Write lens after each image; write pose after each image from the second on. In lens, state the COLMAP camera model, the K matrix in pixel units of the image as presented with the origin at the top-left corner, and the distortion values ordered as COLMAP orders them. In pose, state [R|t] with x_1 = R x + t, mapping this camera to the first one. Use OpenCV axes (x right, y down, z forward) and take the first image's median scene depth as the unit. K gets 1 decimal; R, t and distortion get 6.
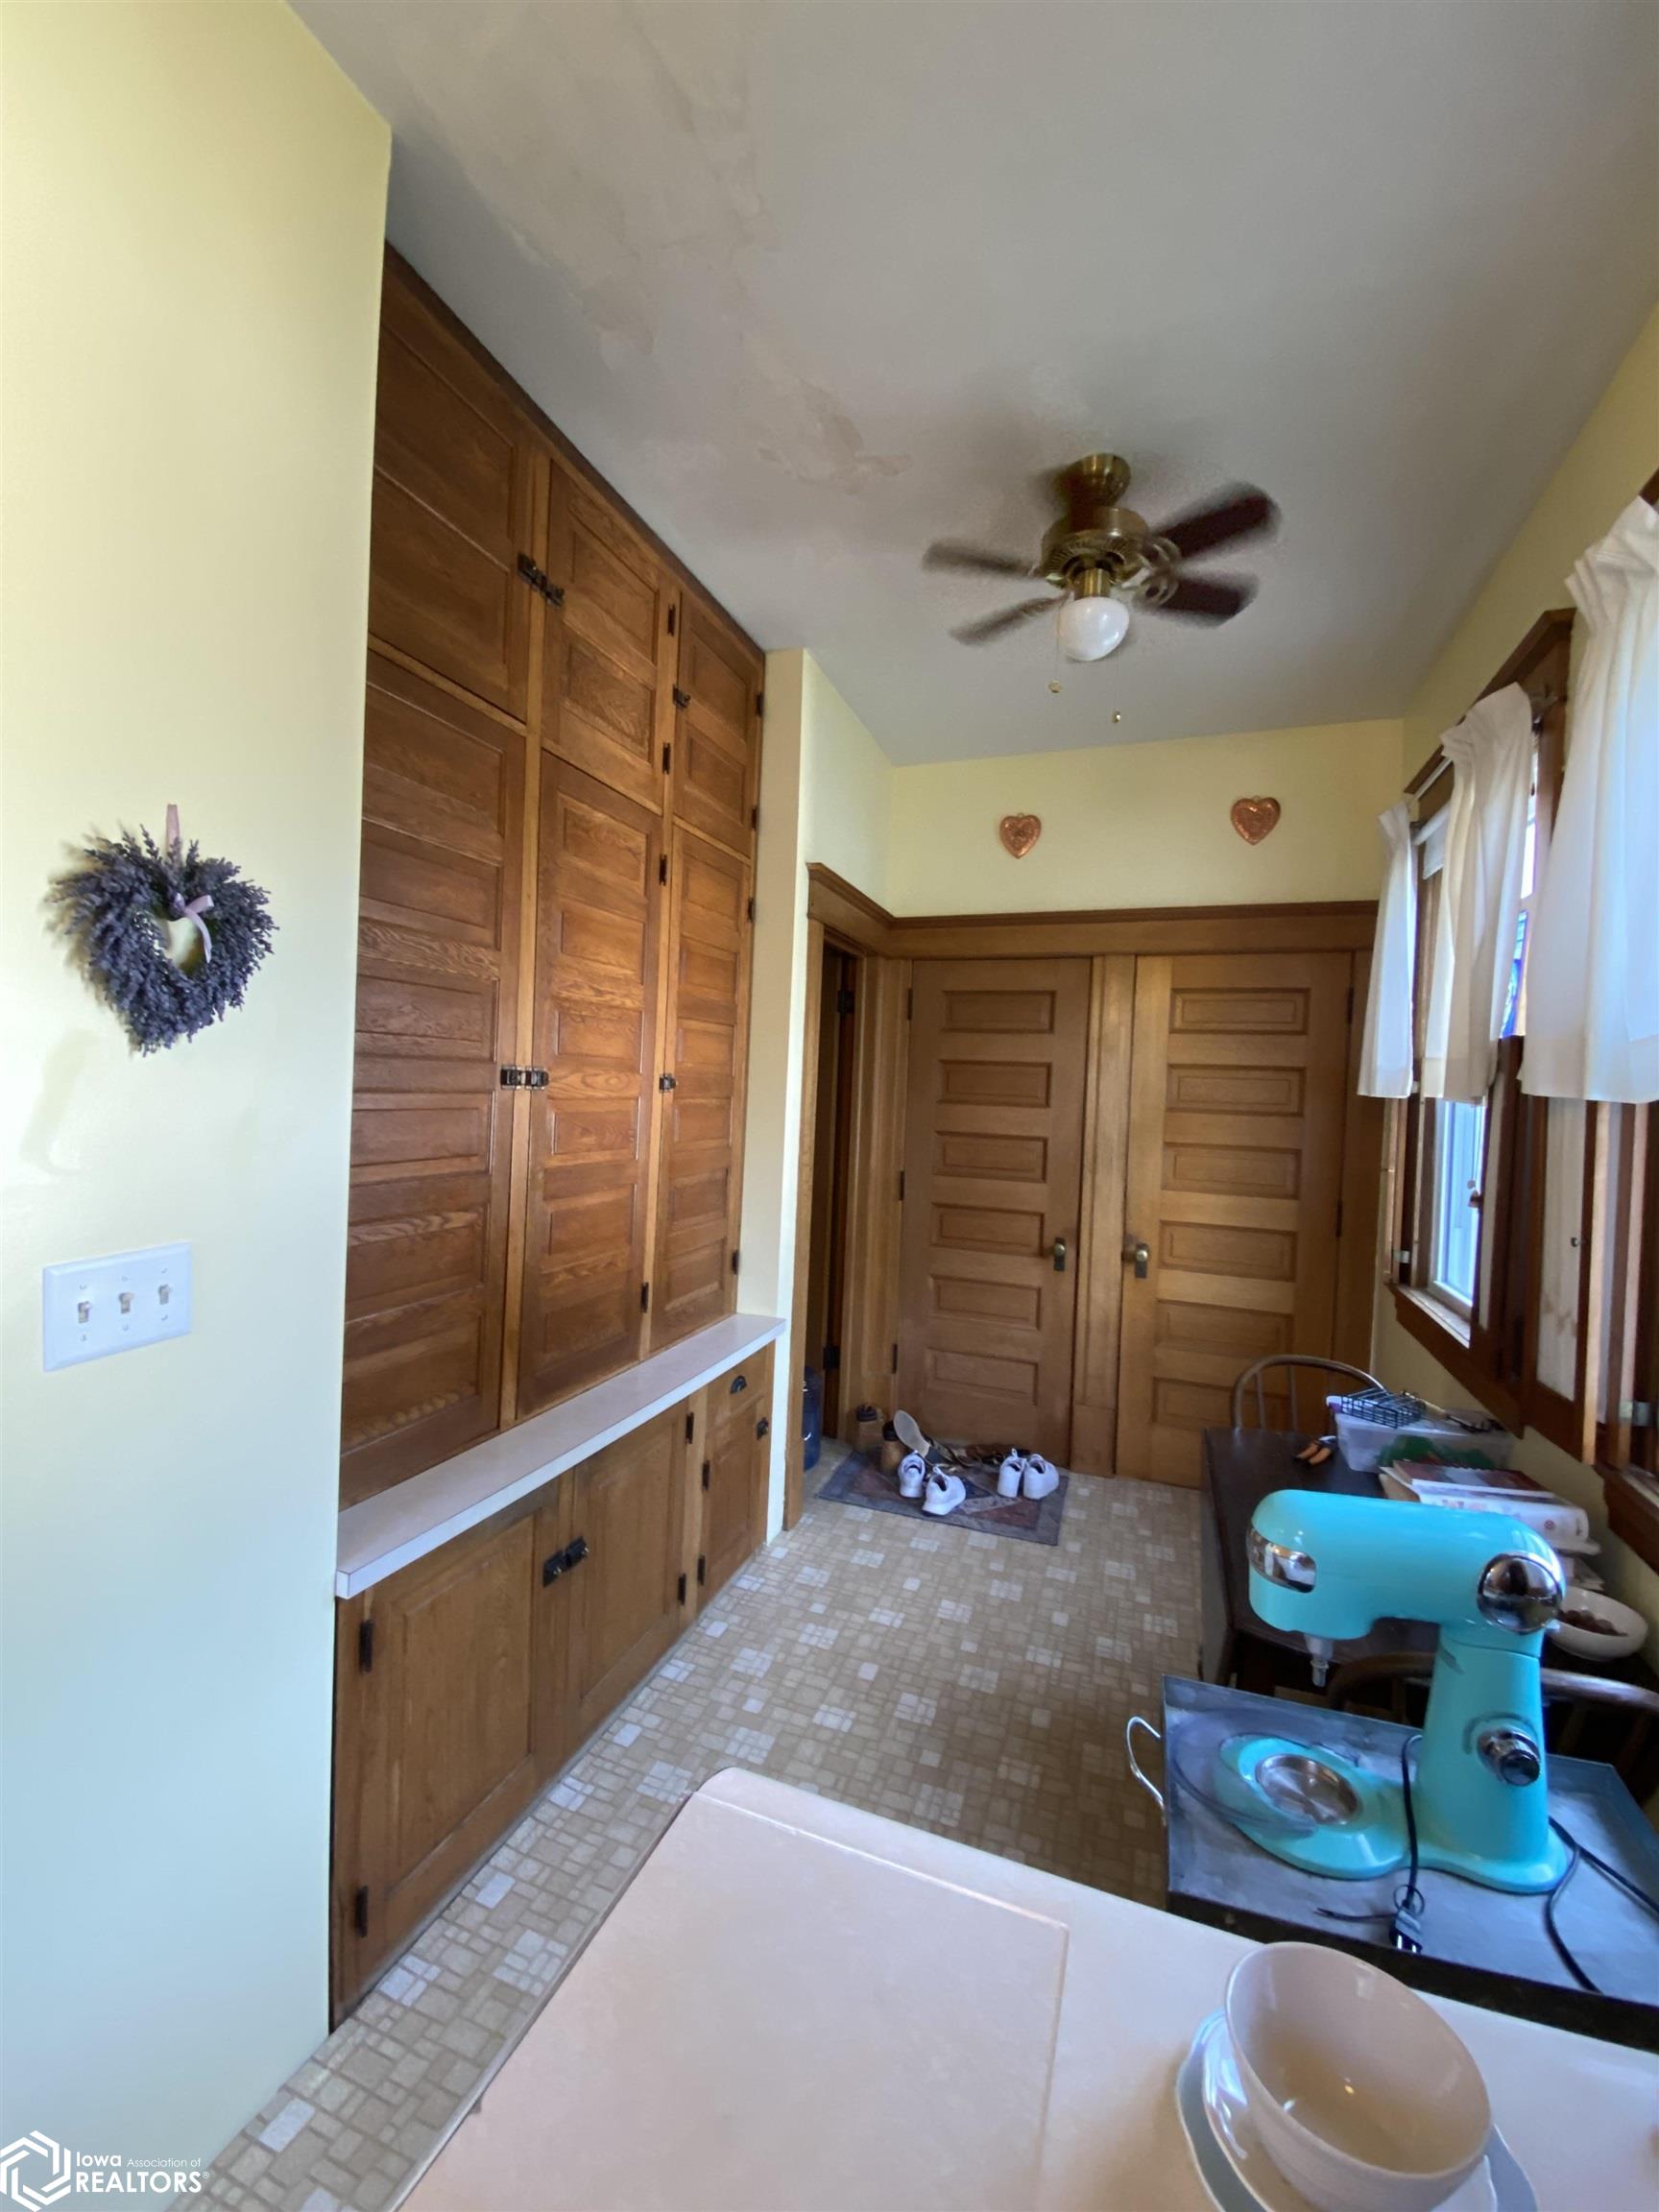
lens RADIAL K [[888.9, 0, 828.6], [0, 888.9, 1103.7], [0, 0, 1]] dist [0.003071, -0.014915]
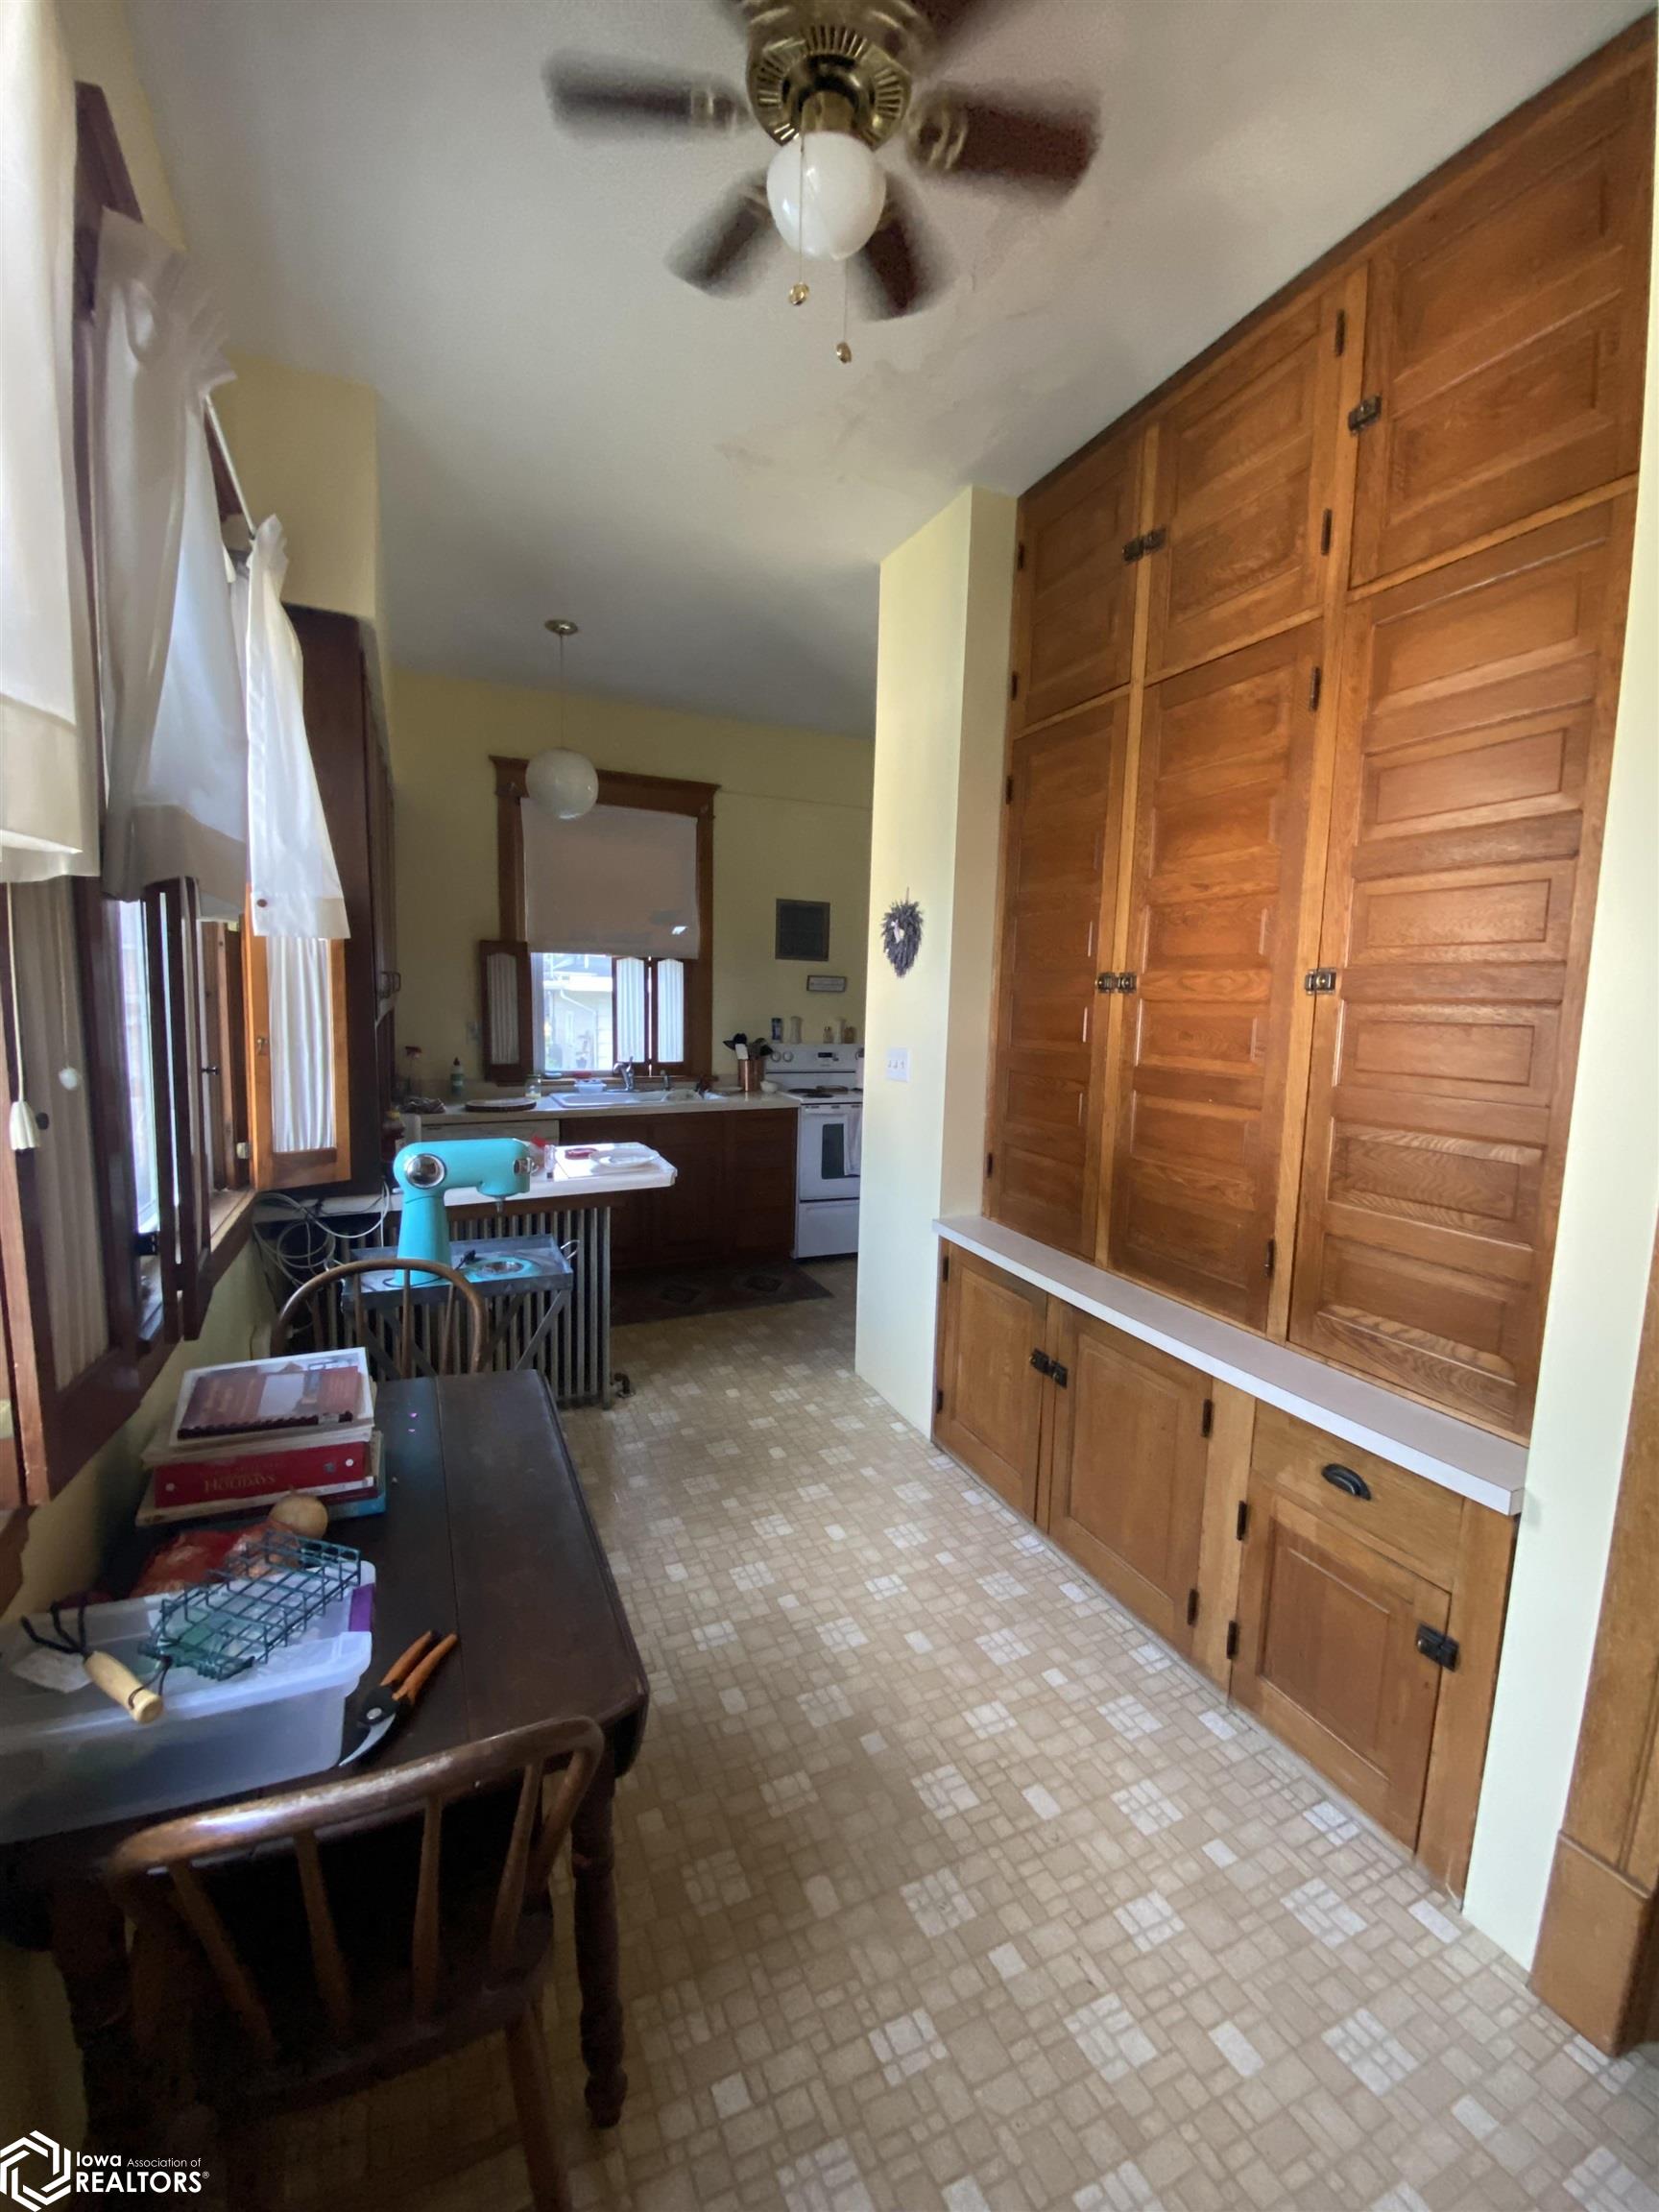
lens RADIAL K [[888.9, 0, 828.6], [0, 888.9, 1103.7], [0, 0, 1]] dist [0.003071, -0.014915]
pose [[-0.709225, 0.028037, -0.704425, 0.698422], [-0.065035, 0.992346, 0.104974, 0.028969], [0.701976, 0.120263, -0.701973, 1.419442]]
